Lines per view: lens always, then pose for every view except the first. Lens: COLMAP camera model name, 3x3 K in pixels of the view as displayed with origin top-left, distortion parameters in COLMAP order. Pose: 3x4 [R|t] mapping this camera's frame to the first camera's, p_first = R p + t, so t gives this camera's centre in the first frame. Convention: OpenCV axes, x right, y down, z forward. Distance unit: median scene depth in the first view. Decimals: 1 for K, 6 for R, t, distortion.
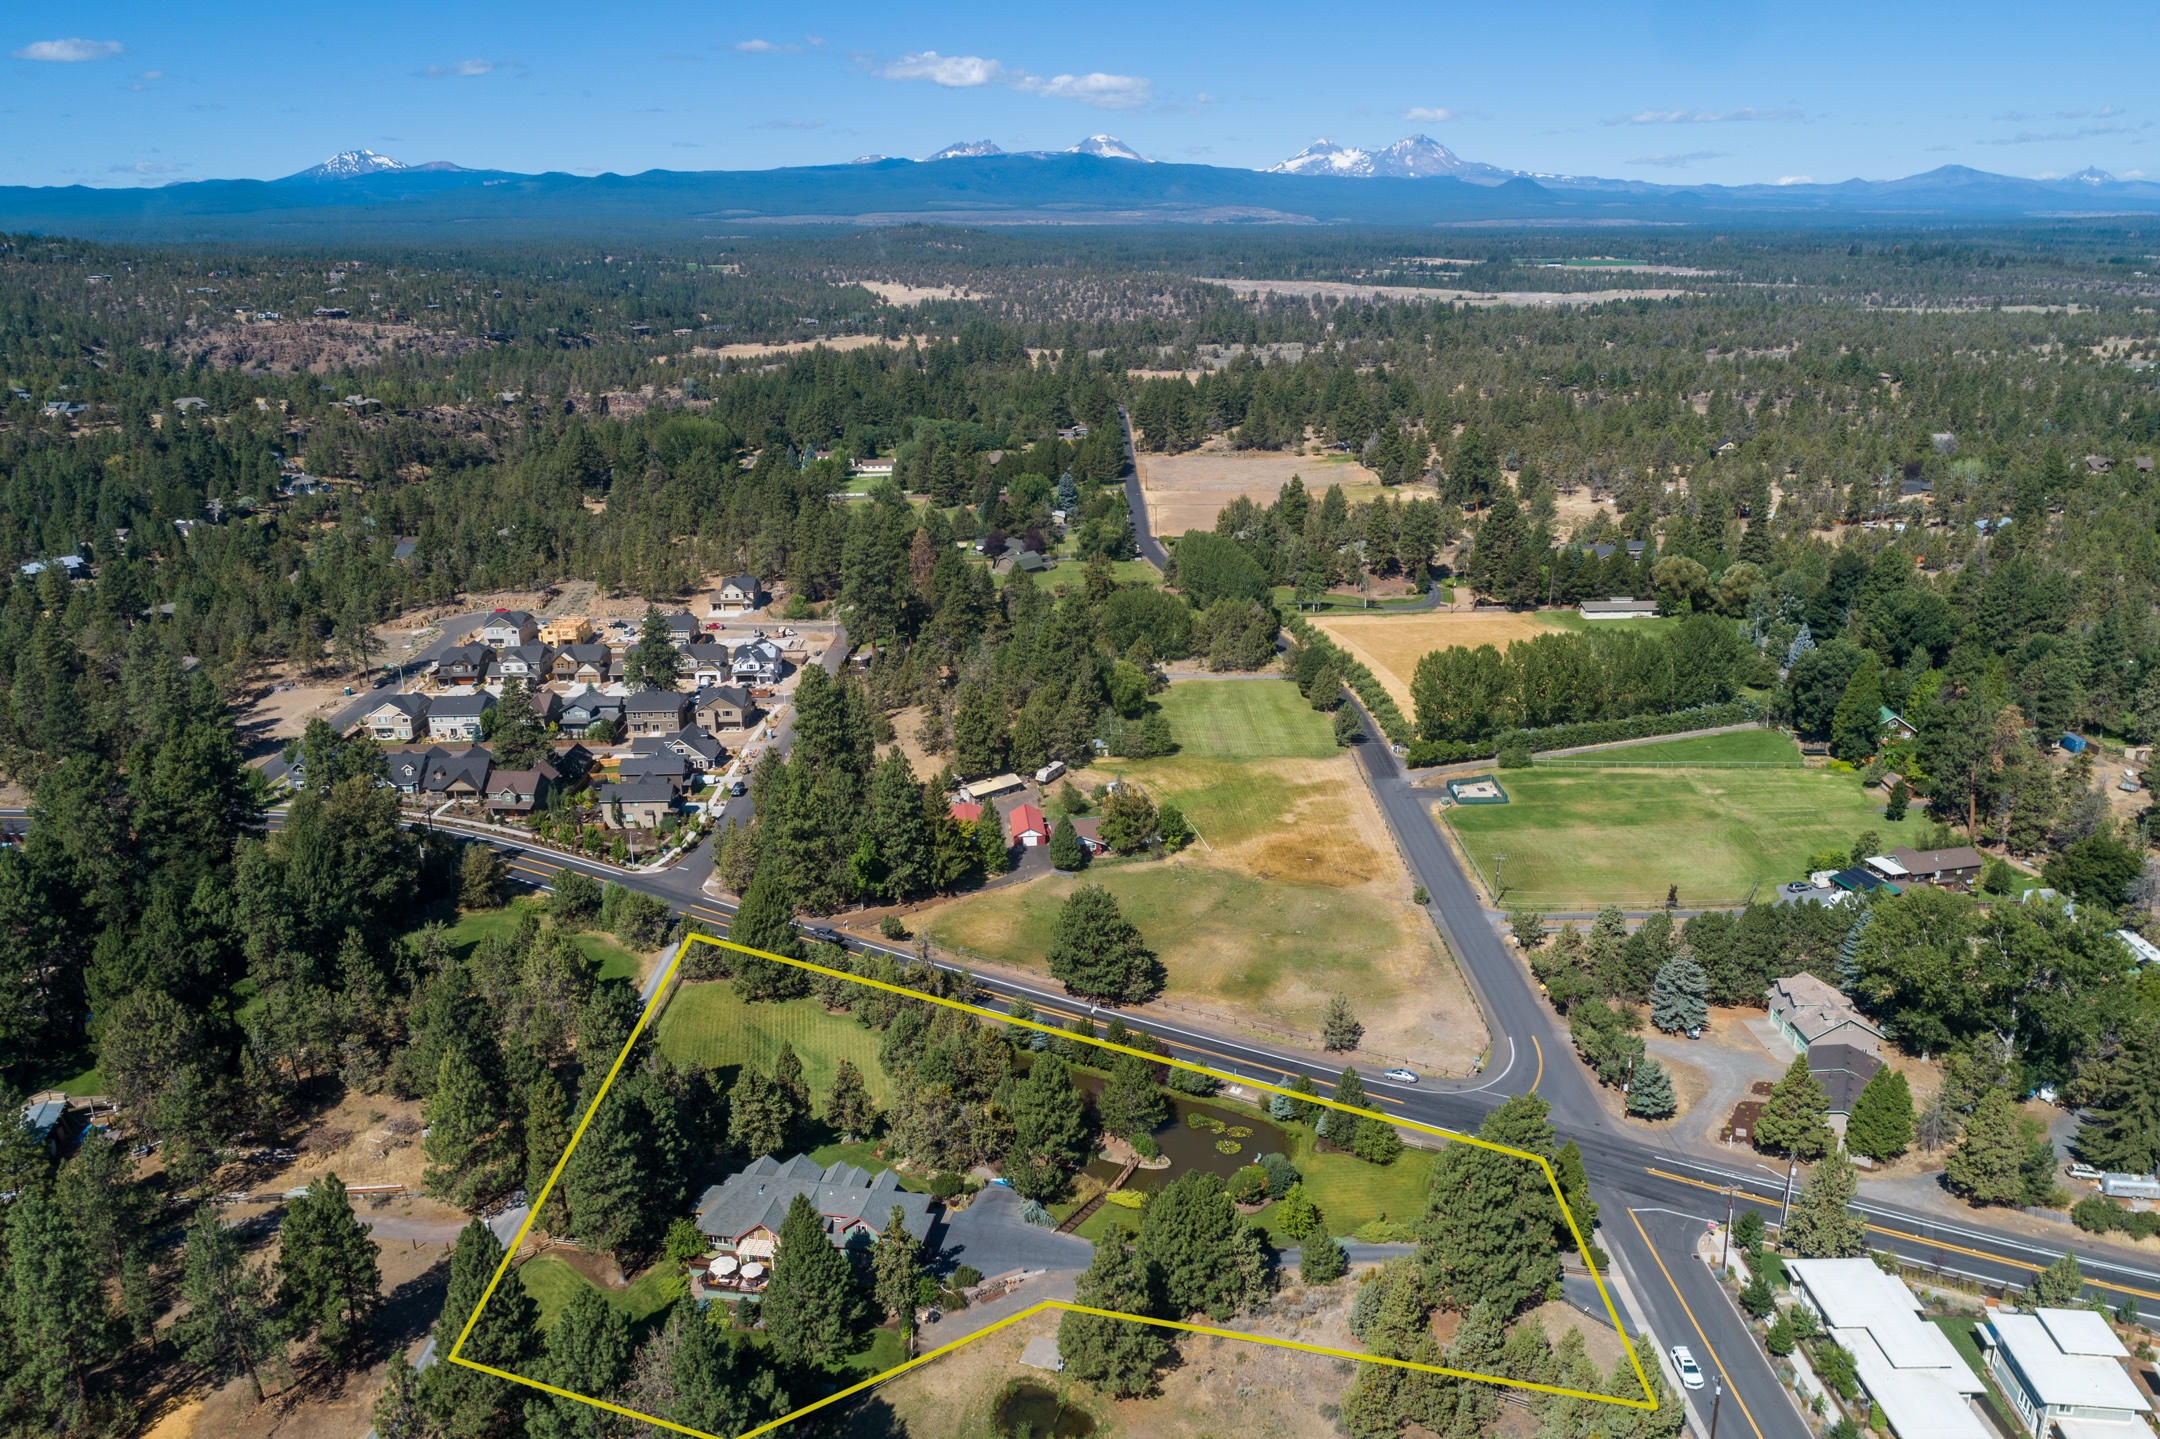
lens RADIAL K [[1563.3, 0, 1078.1], [0, 1563.3, 713.7], [0, 0, 1]] dist [0.001855, 0.003298]
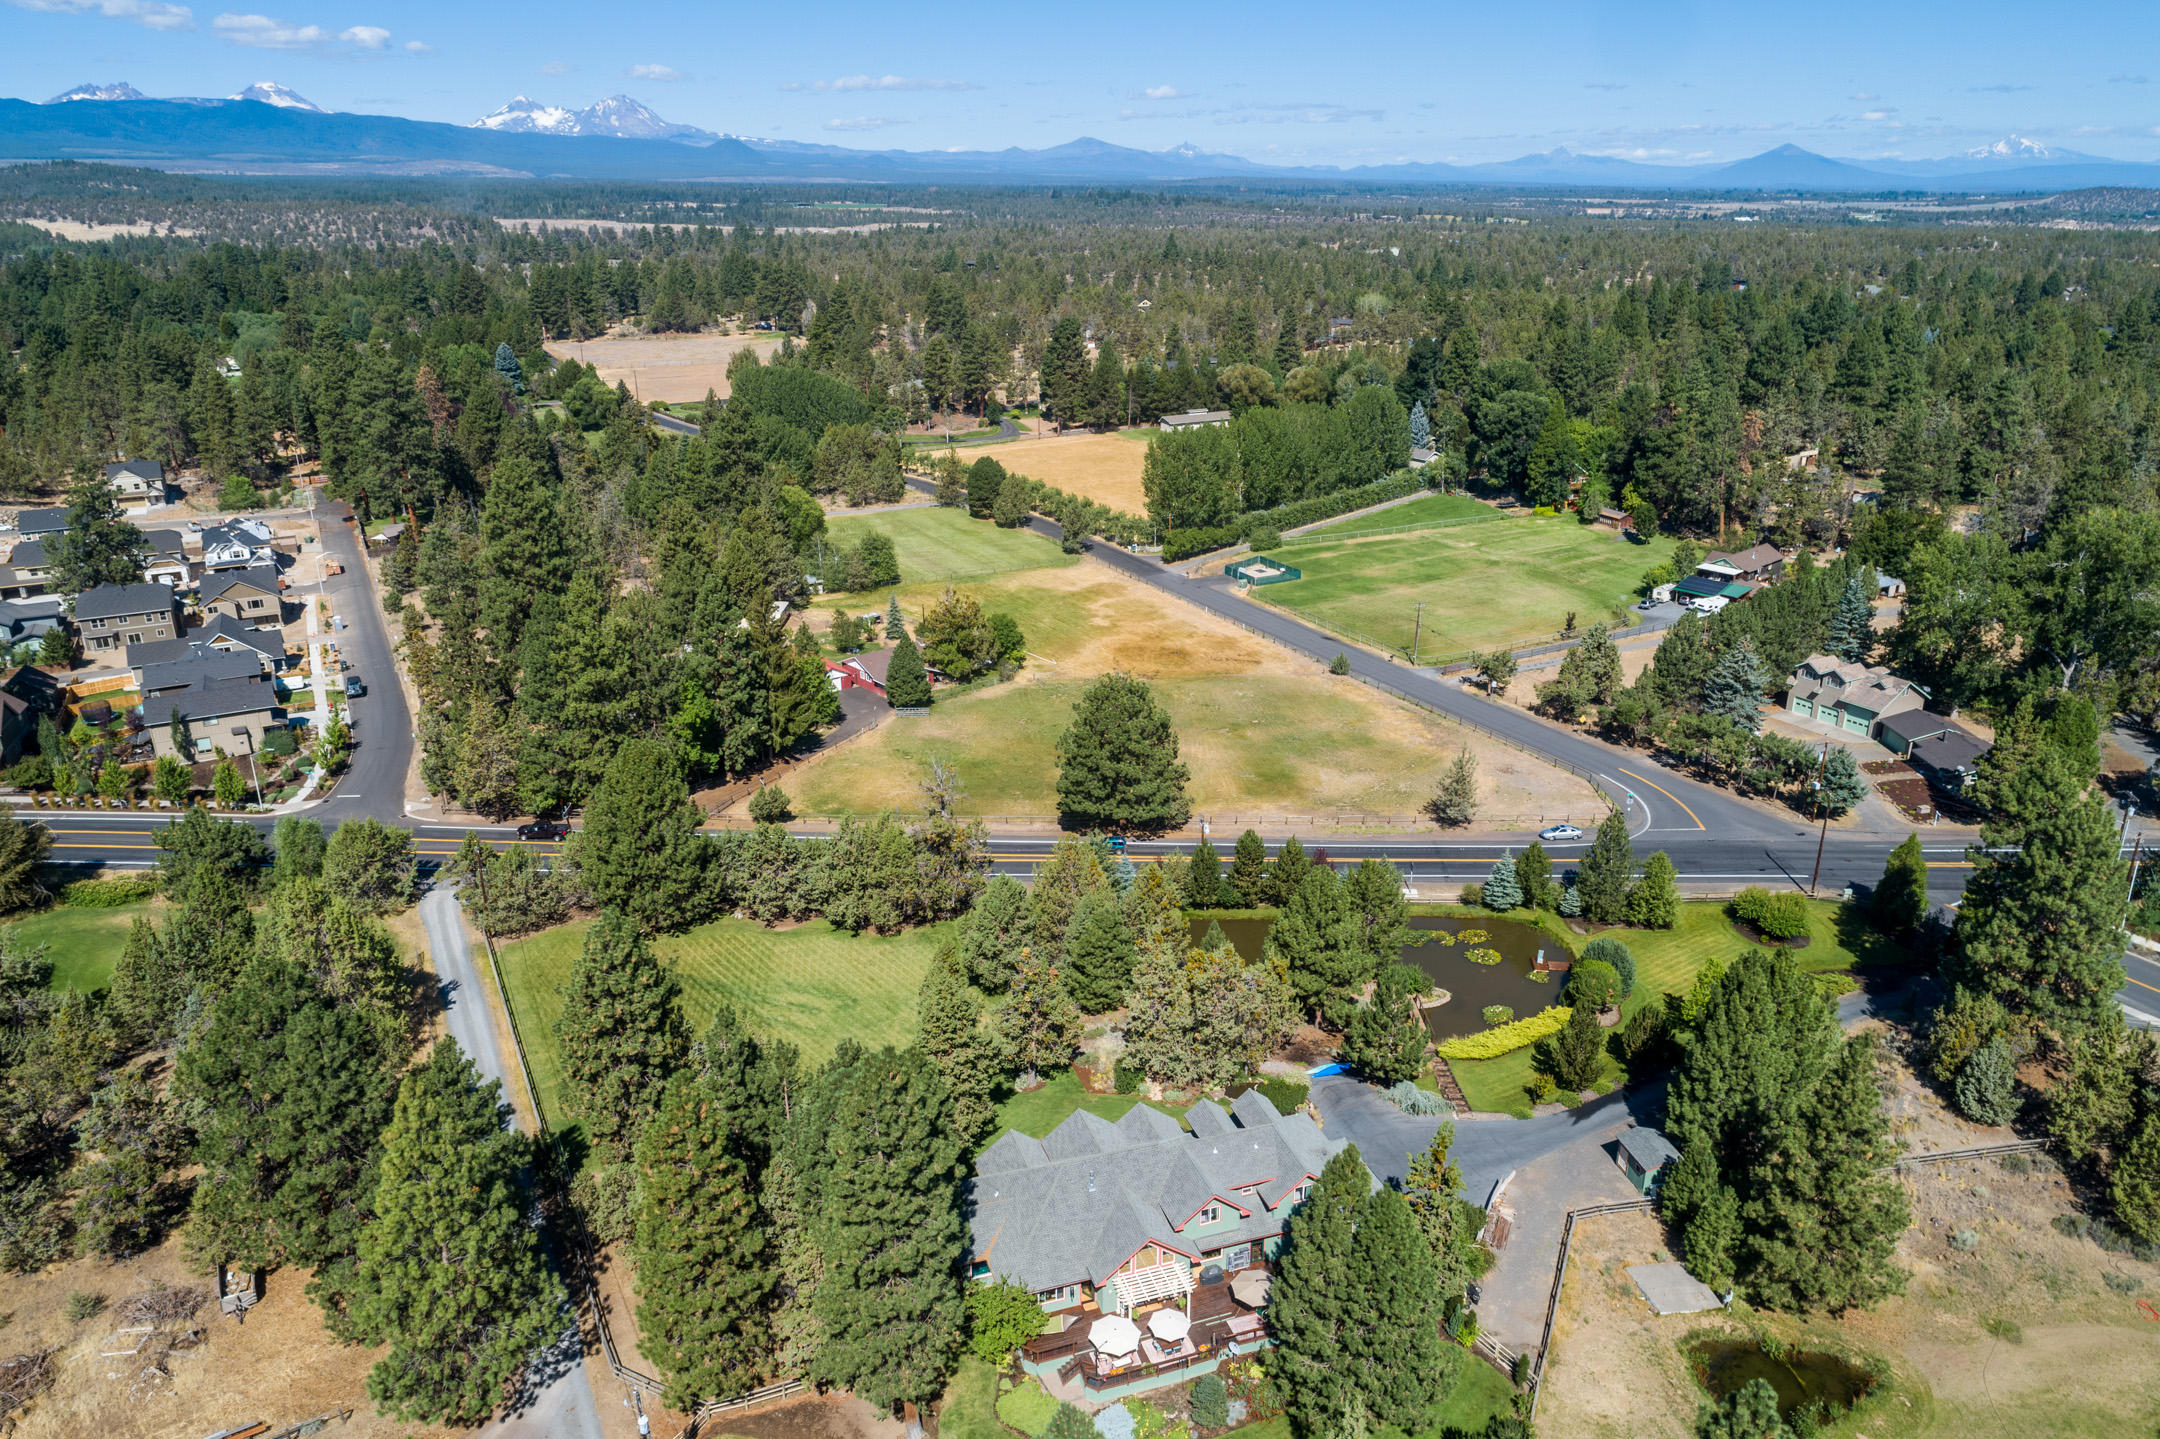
lens RADIAL K [[1471.5, 0, 1084.9], [0, 1471.5, 715.1], [0, 0, 1]] dist [0.002638, 0.003702]
pose [[0.882003, -0.152957, 0.445730, -0.157718], [0.135254, 0.988229, 0.071482, 0.040232], [-0.451417, -0.002761, 0.892309, 0.207626]]
